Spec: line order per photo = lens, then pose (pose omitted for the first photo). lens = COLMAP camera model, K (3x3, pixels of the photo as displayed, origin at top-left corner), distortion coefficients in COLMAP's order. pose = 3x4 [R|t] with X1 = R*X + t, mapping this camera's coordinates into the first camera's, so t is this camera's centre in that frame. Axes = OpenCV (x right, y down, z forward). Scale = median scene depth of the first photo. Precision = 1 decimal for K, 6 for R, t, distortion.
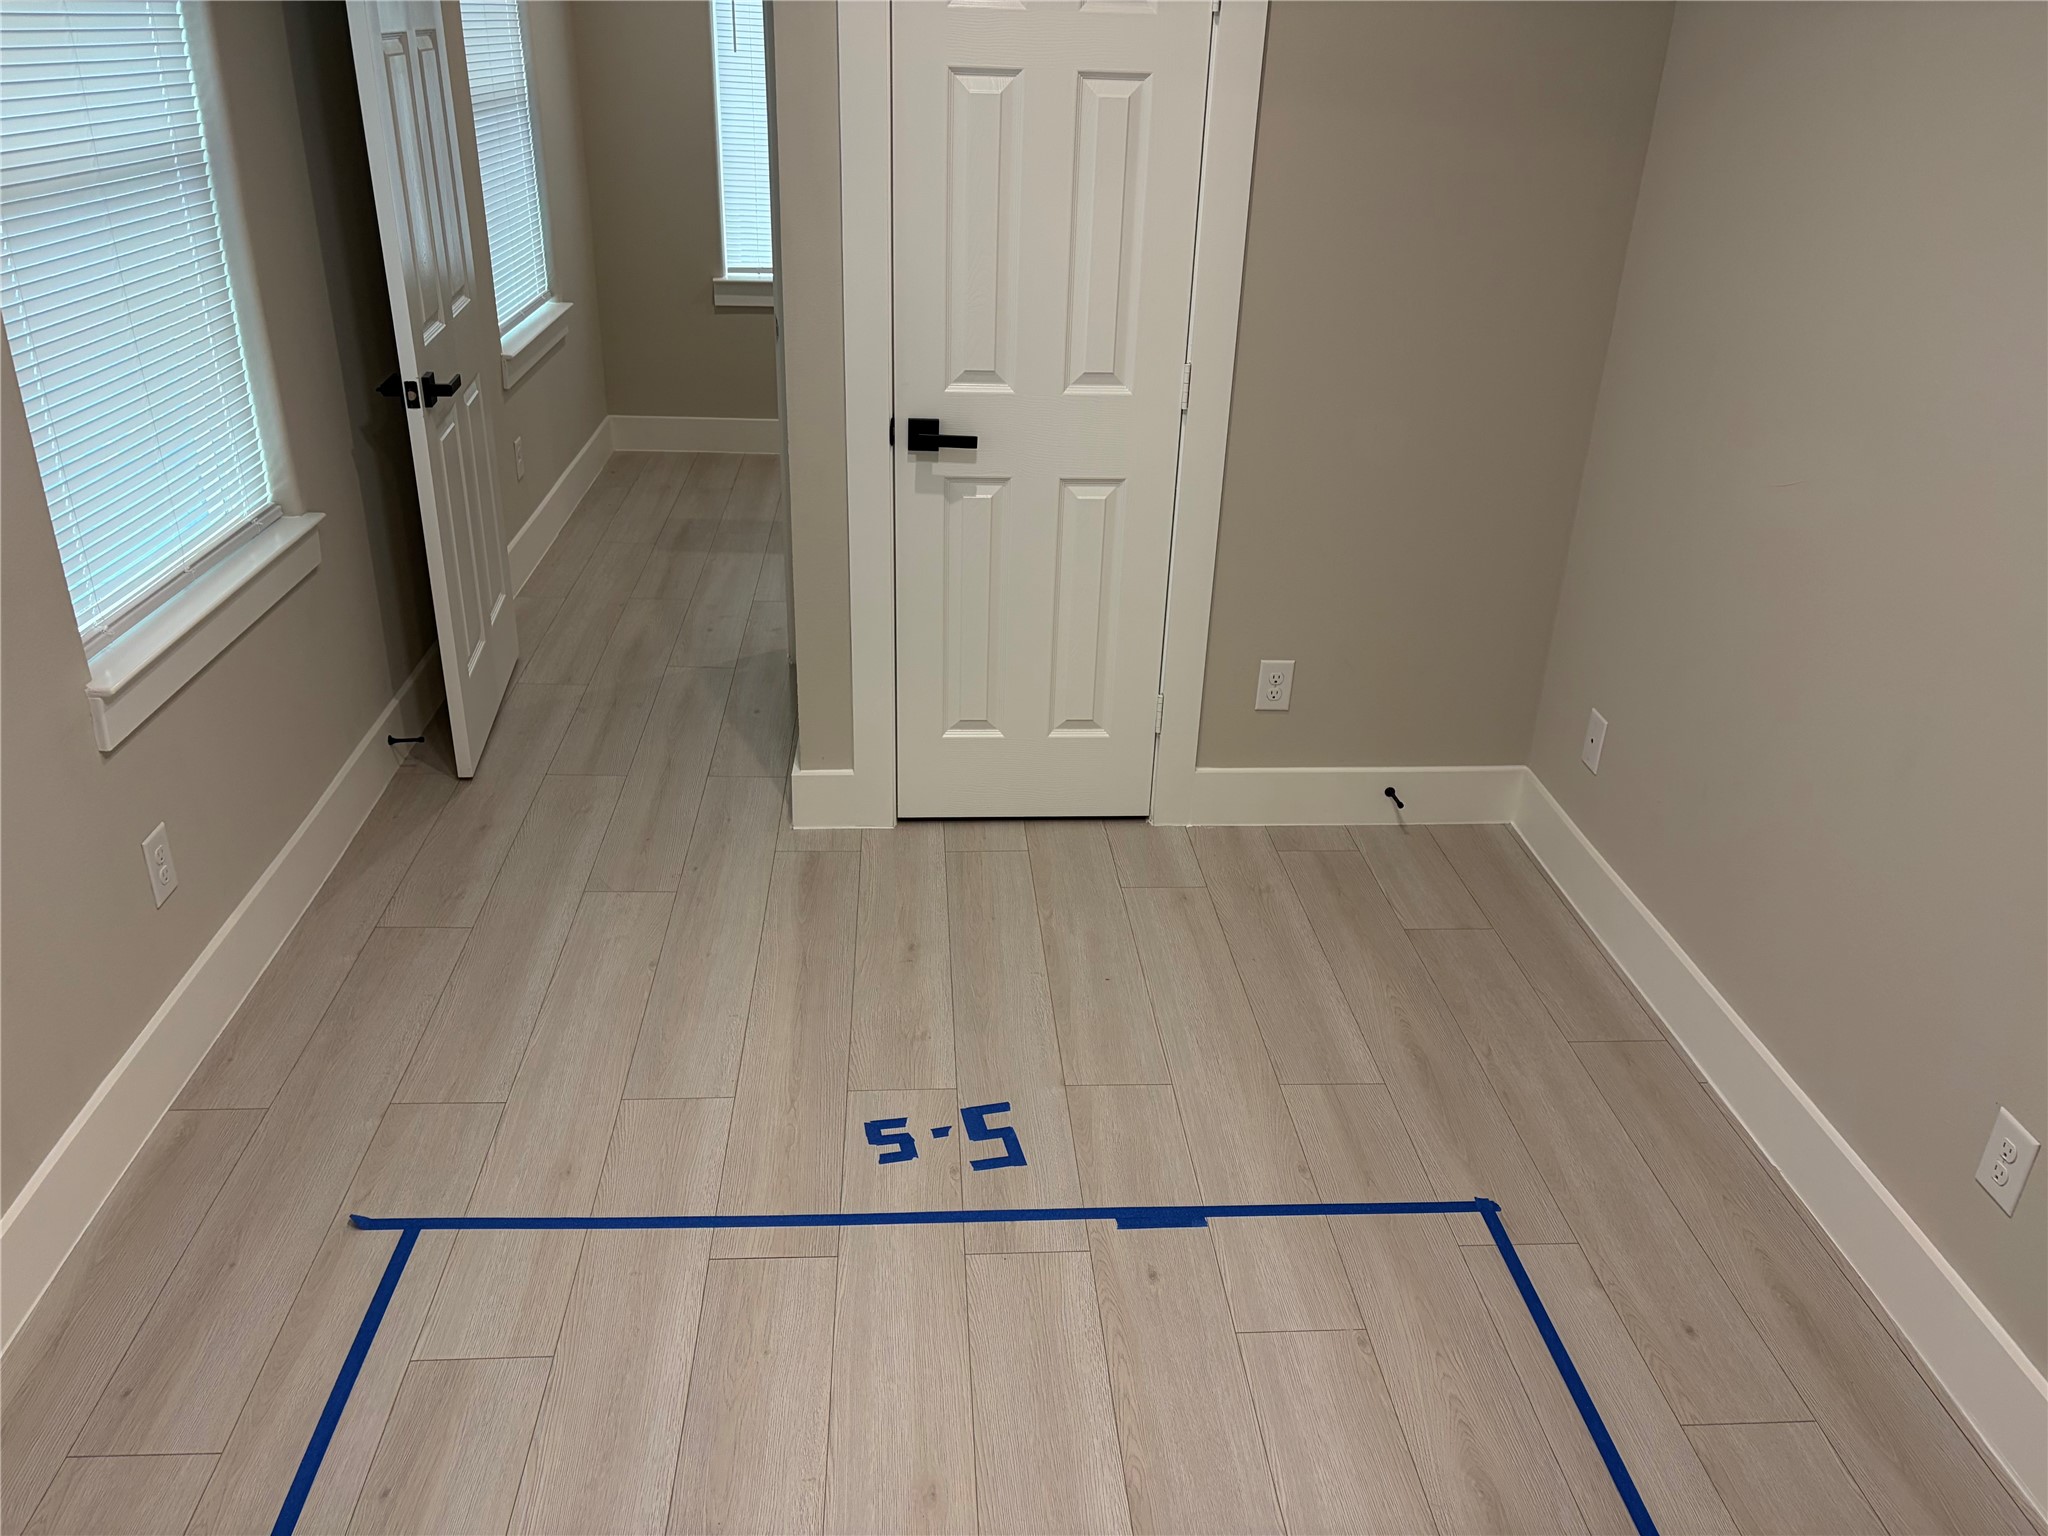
lens RADIAL K [[1551.8, 0, 1024.0], [0, 1551.8, 768.0], [0, 0, 1]] dist [0.056861, -0.060136]
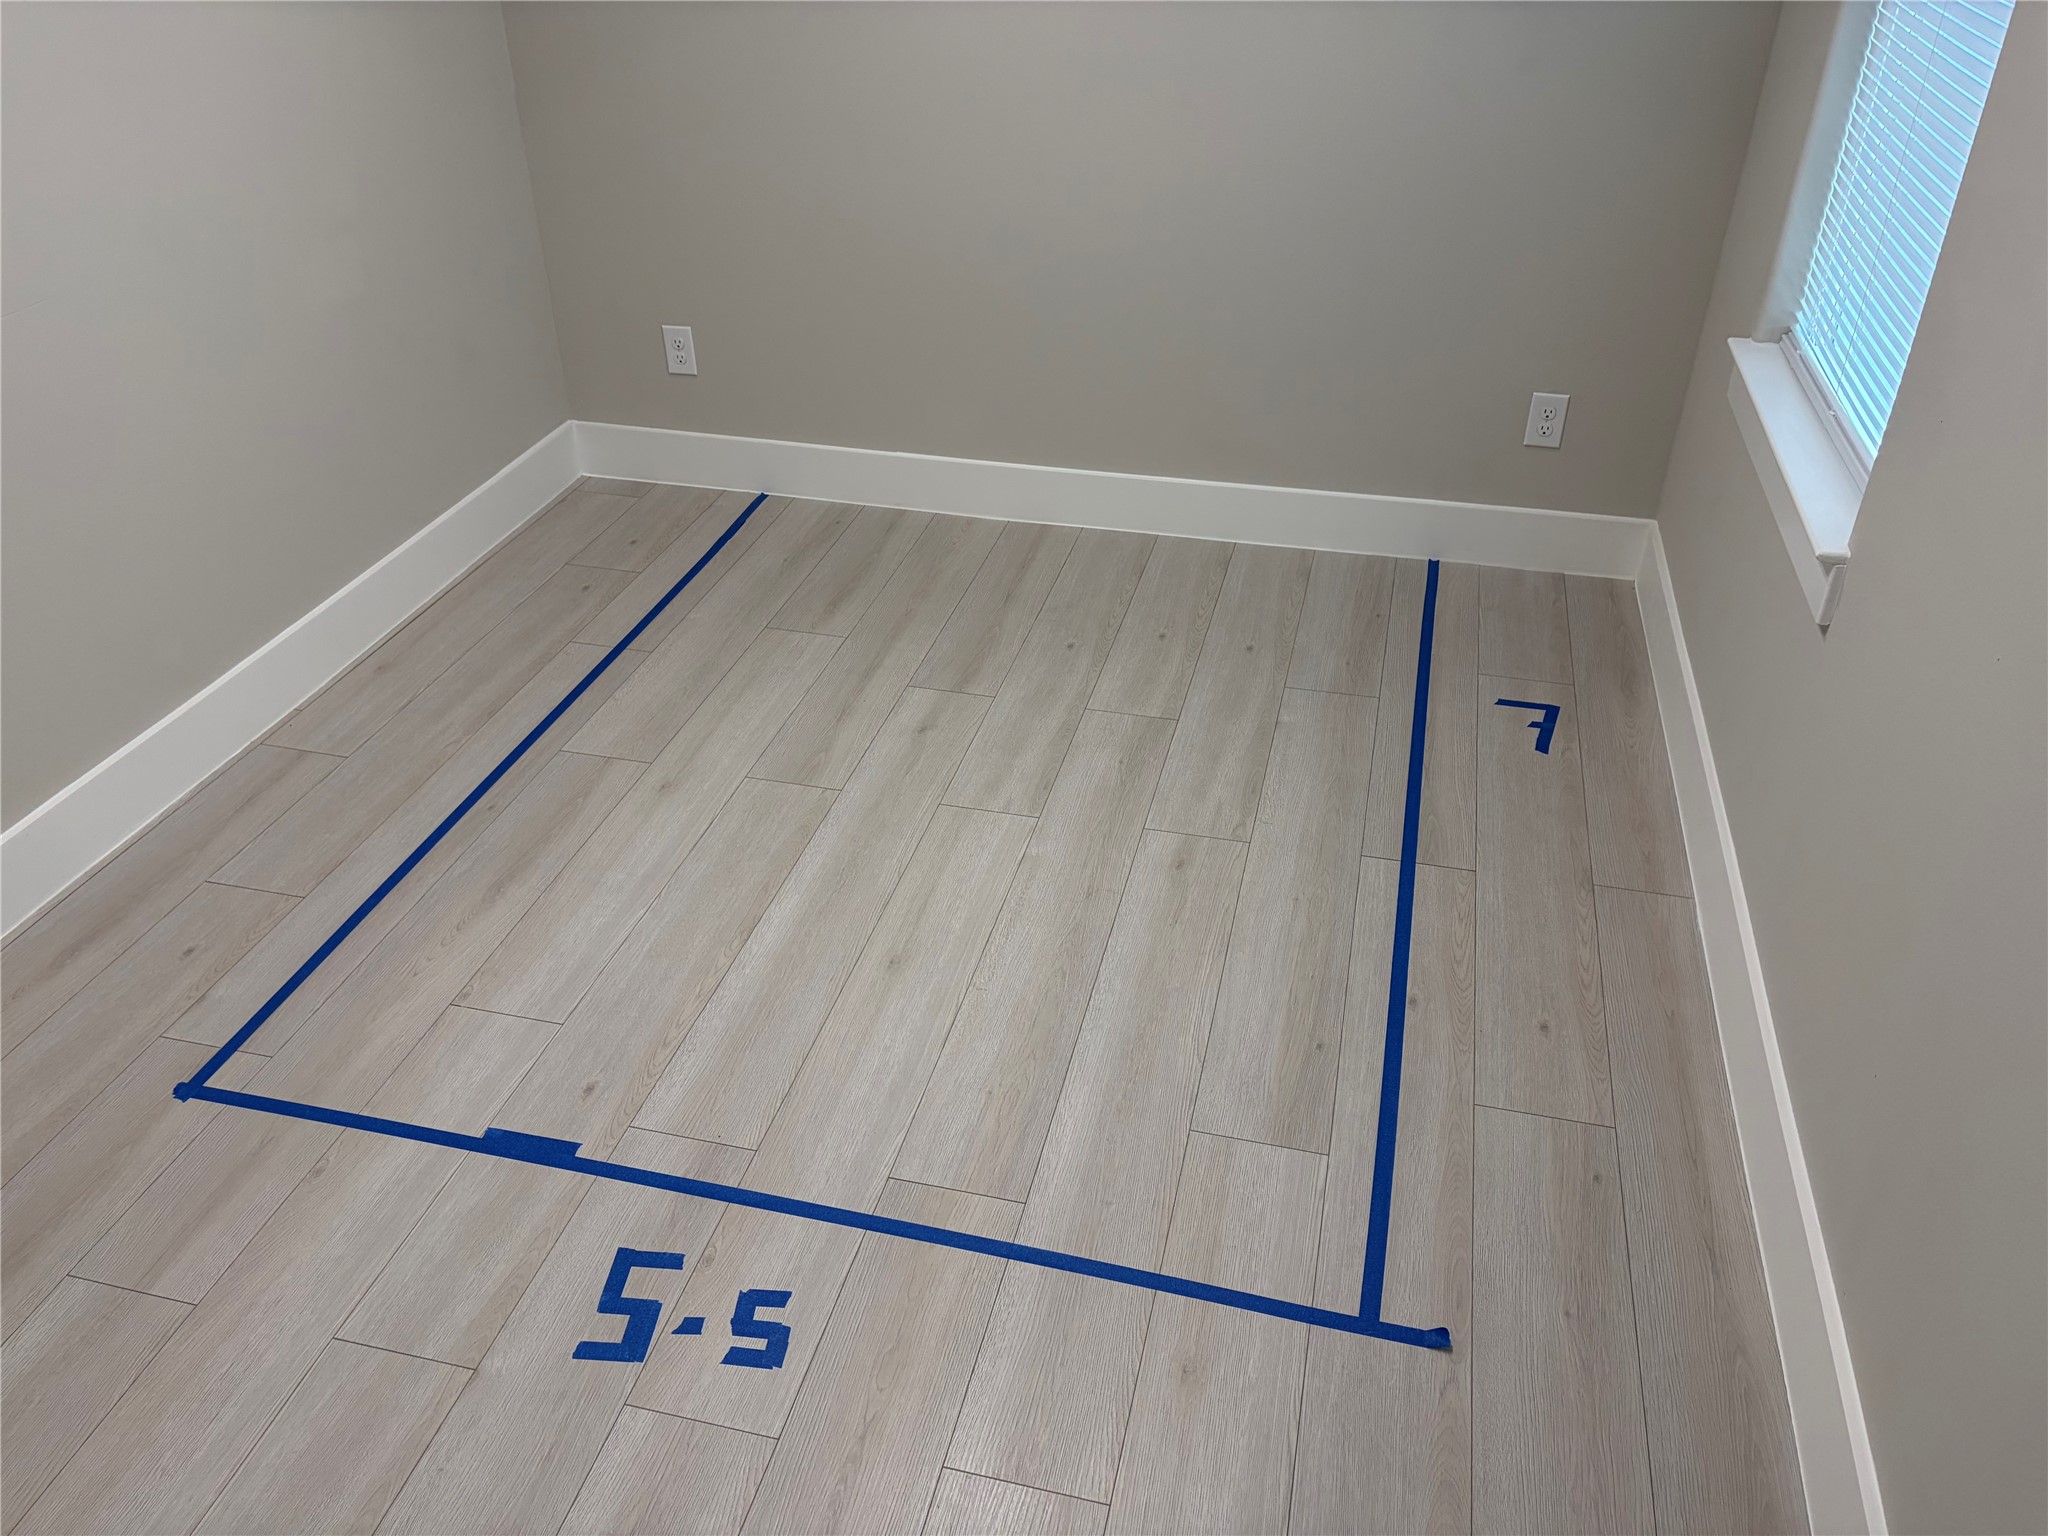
lens RADIAL K [[1551.8, 0, 1024.0], [0, 1551.8, 768.0], [0, 0, 1]] dist [0.056861, -0.060136]
pose [[-0.950898, -0.192788, 0.242129, -0.367813], [0.107024, 0.529236, 0.841697, -0.562588], [-0.290412, 0.826282, -0.482617, 1.226162]]
